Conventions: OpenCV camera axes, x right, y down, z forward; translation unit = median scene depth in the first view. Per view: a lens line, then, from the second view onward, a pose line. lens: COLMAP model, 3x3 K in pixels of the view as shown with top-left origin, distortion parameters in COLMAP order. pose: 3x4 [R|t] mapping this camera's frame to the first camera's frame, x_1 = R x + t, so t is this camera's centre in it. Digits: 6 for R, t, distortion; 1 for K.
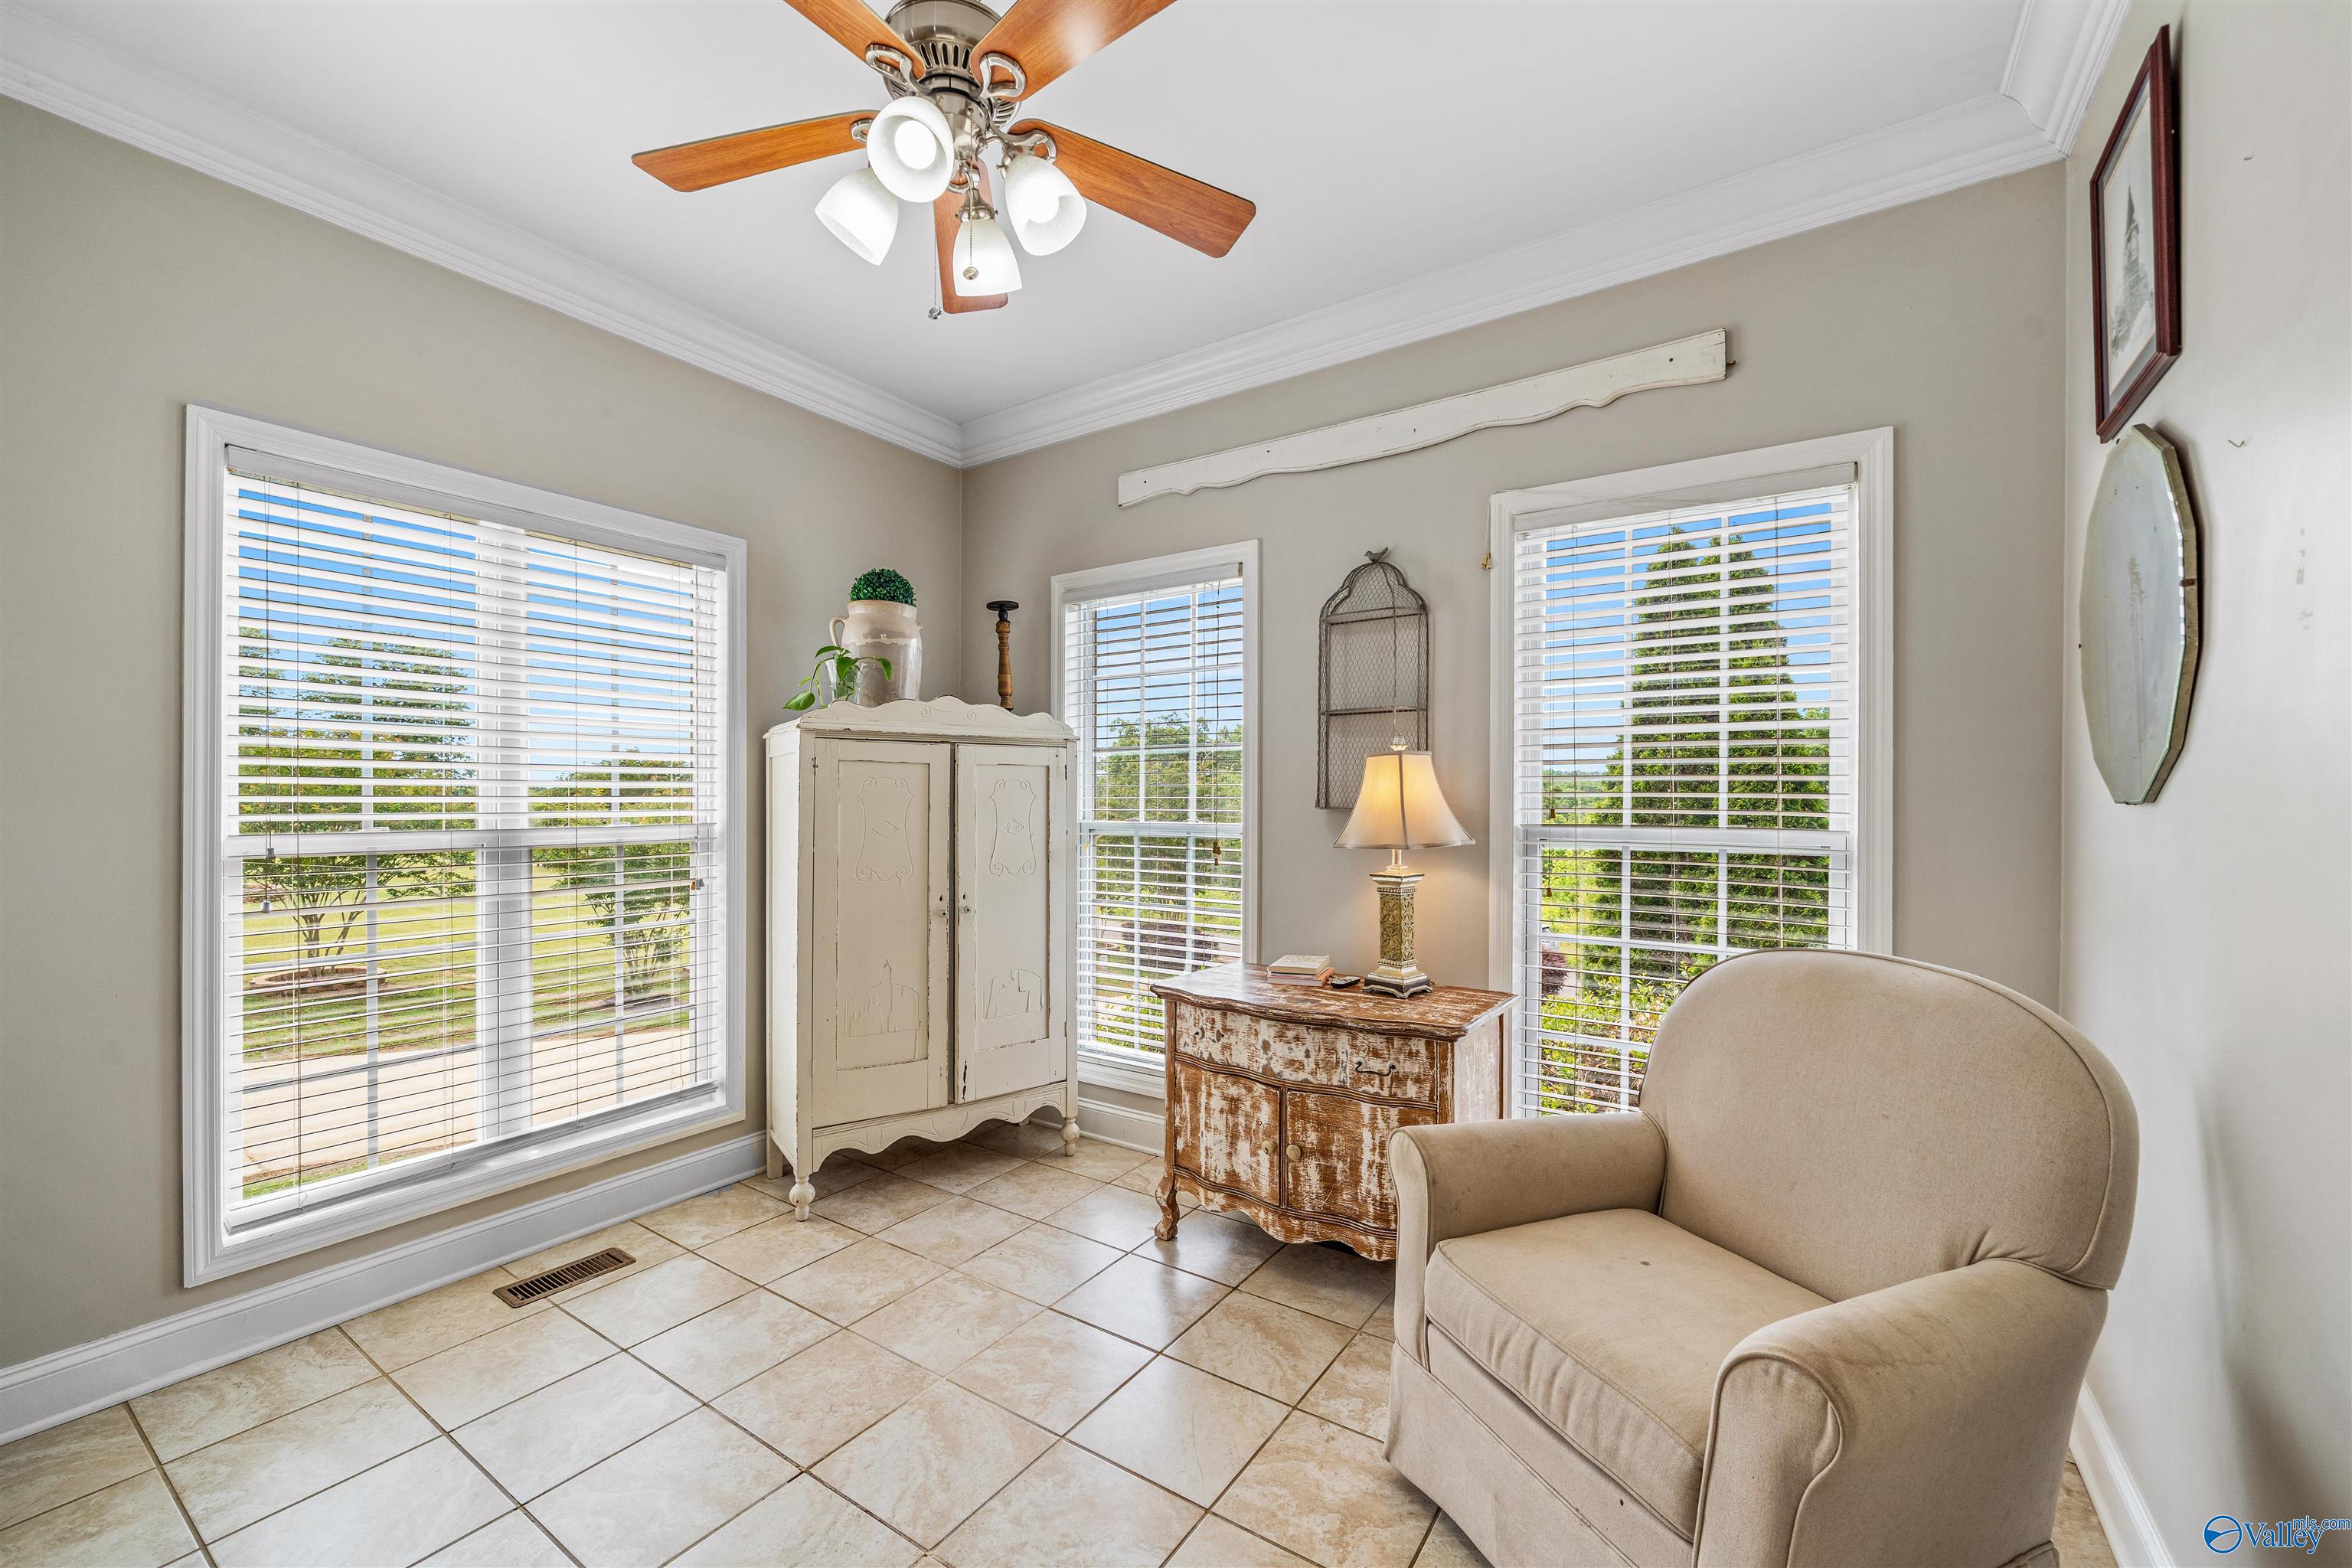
lens RADIAL K [[935.8, 0, 1165.4], [0, 935.8, 794.4], [0, 0, 1]] dist [-0.004253, 0.000104]
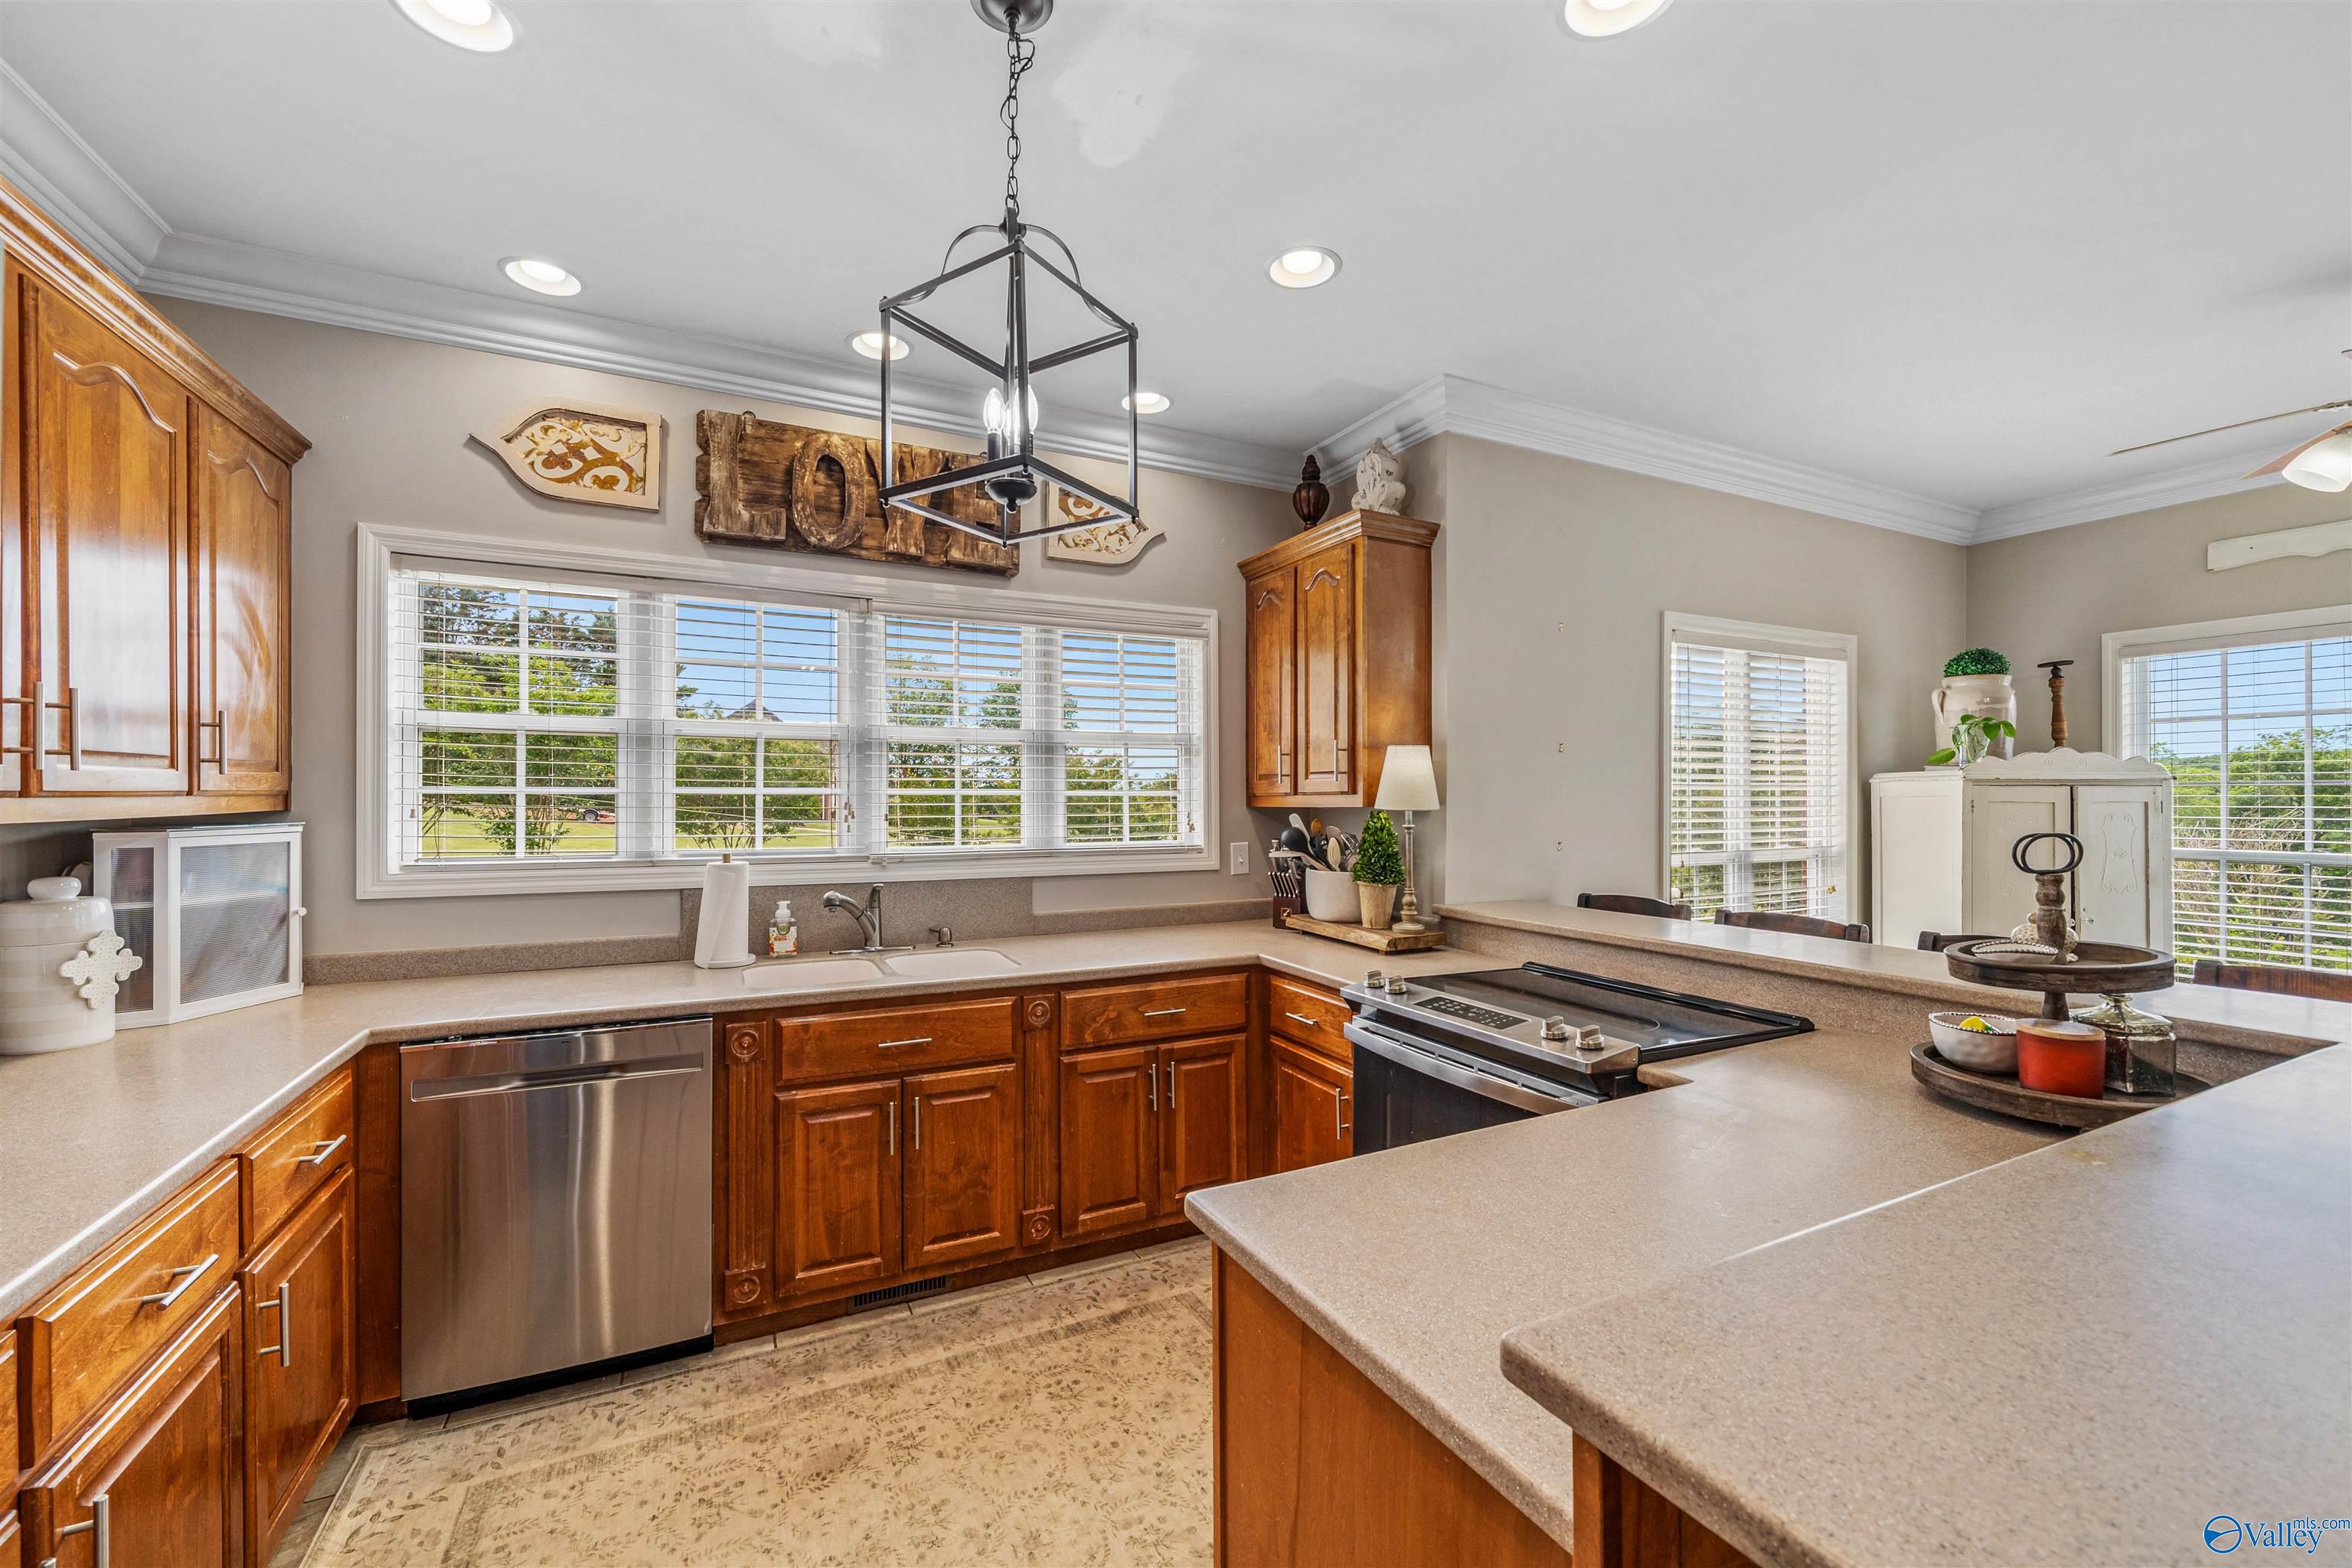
lens RADIAL K [[935.8, 0, 1162.4], [0, 935.8, 790.7], [0, 0, 1]] dist [-0.004253, 0.000104]
pose [[0.862908, -0.003096, -0.505351, -0.593356], [0.000937, 0.999989, -0.004526, -0.040156], [0.505360, 0.003432, 0.862902, -0.627532]]
